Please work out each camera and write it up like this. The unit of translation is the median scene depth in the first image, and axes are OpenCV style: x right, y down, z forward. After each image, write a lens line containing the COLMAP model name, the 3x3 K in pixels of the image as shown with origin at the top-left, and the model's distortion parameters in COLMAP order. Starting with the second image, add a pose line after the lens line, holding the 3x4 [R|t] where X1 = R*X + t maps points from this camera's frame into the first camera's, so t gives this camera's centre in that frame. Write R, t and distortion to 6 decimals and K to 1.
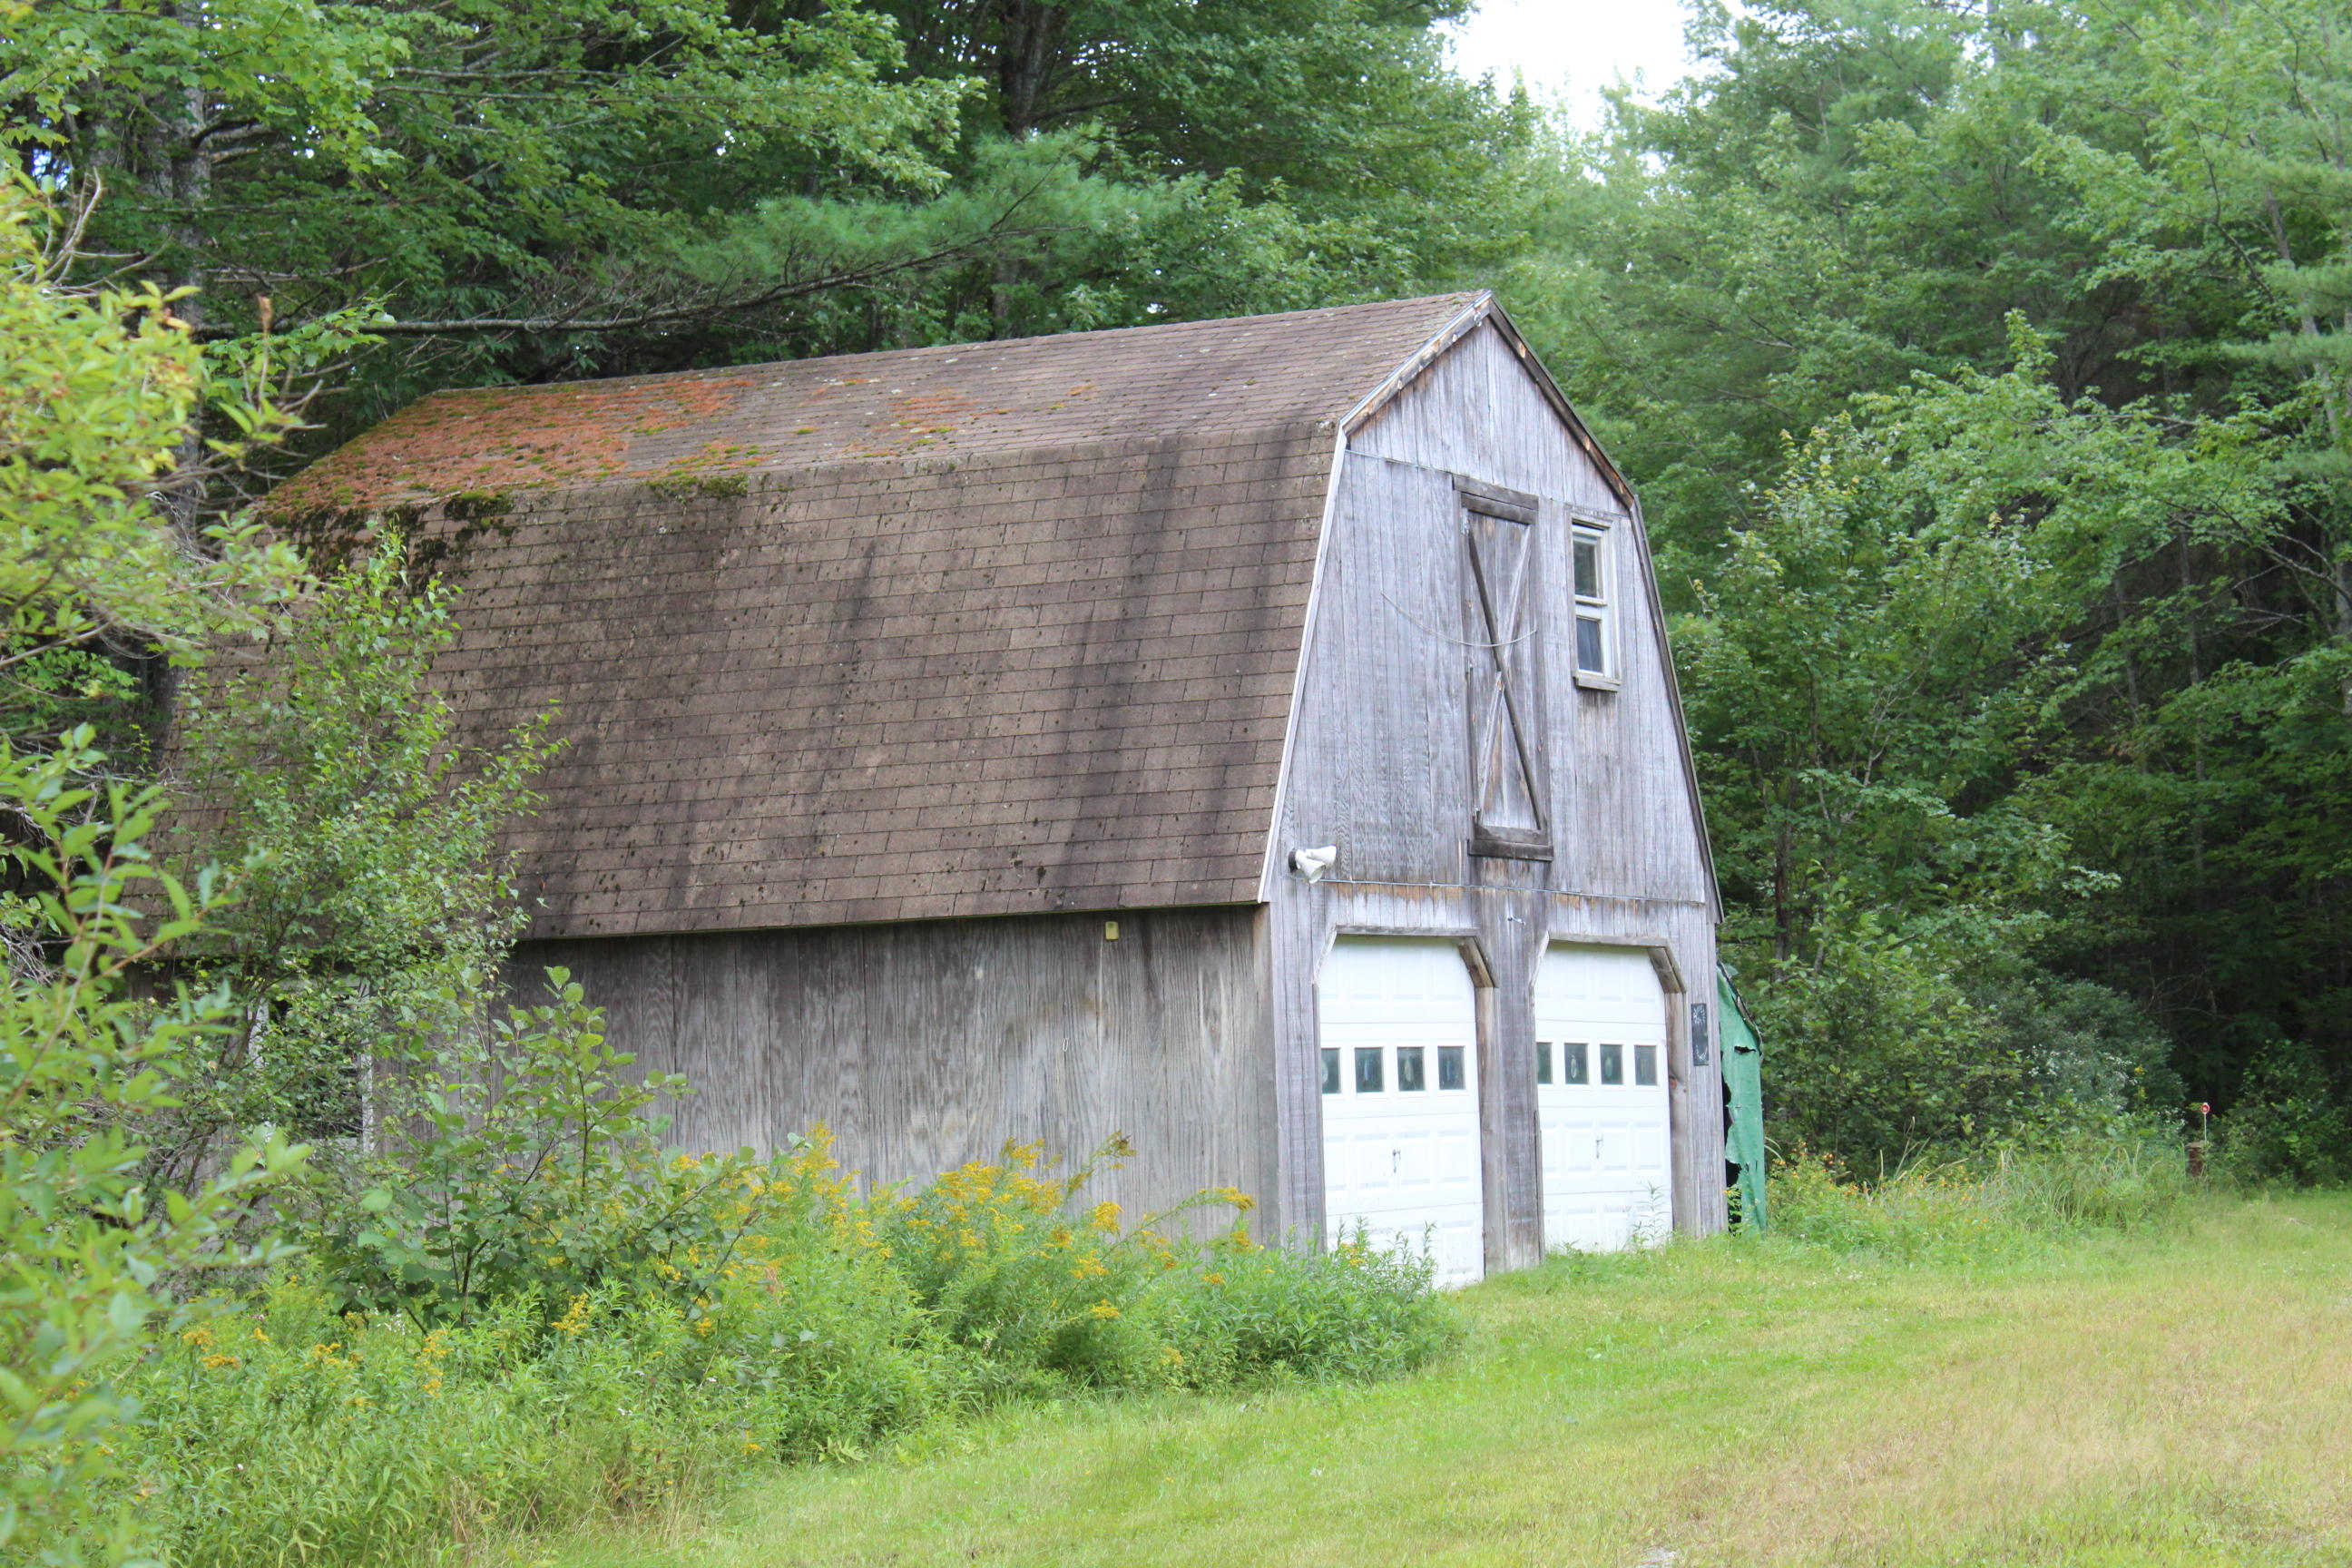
lens RADIAL K [[3788.5, 0, 1178.8], [0, 3788.5, 790.3], [0, 0, 1]] dist [0.020455, 0.000000]
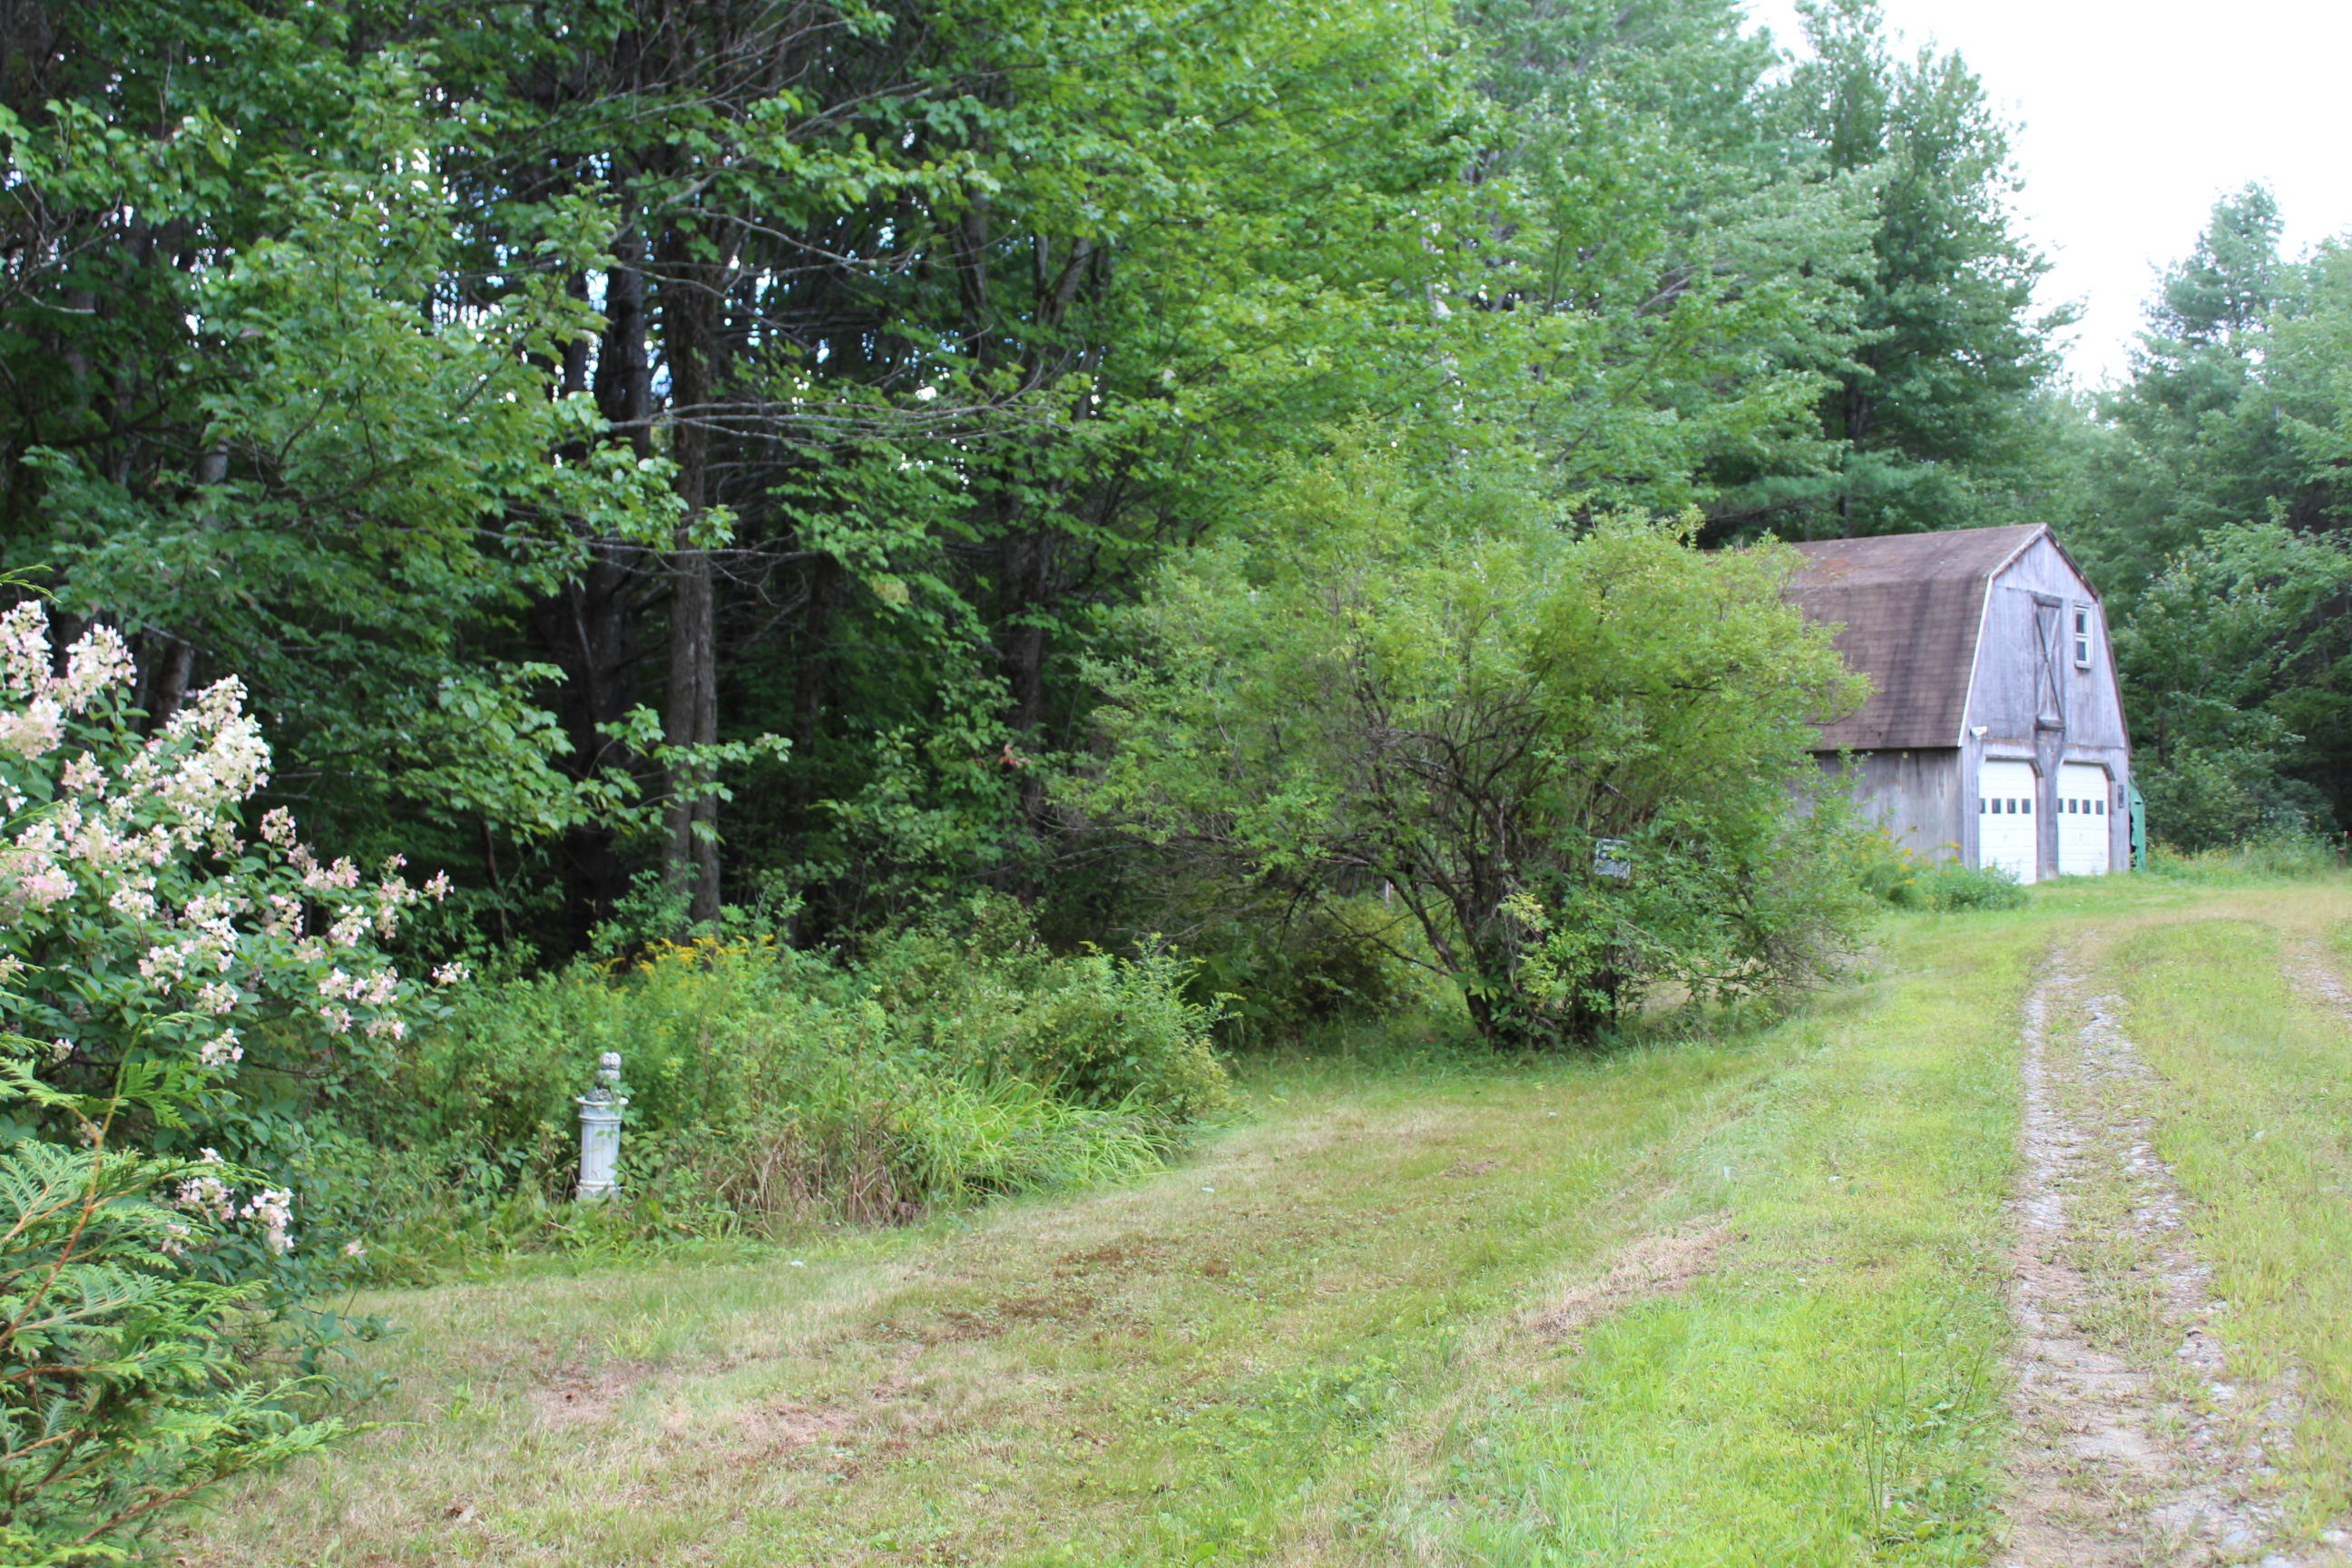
lens RADIAL K [[2948.6, 0, 1177.4], [0, 2948.6, 764.2], [0, 0, 1]] dist [-0.044152, 0.000000]
pose [[0.980940, 0.015976, -0.193653, -0.116424], [-0.006529, 0.998762, 0.049322, -0.056918], [0.194201, -0.047117, 0.979830, -1.173426]]
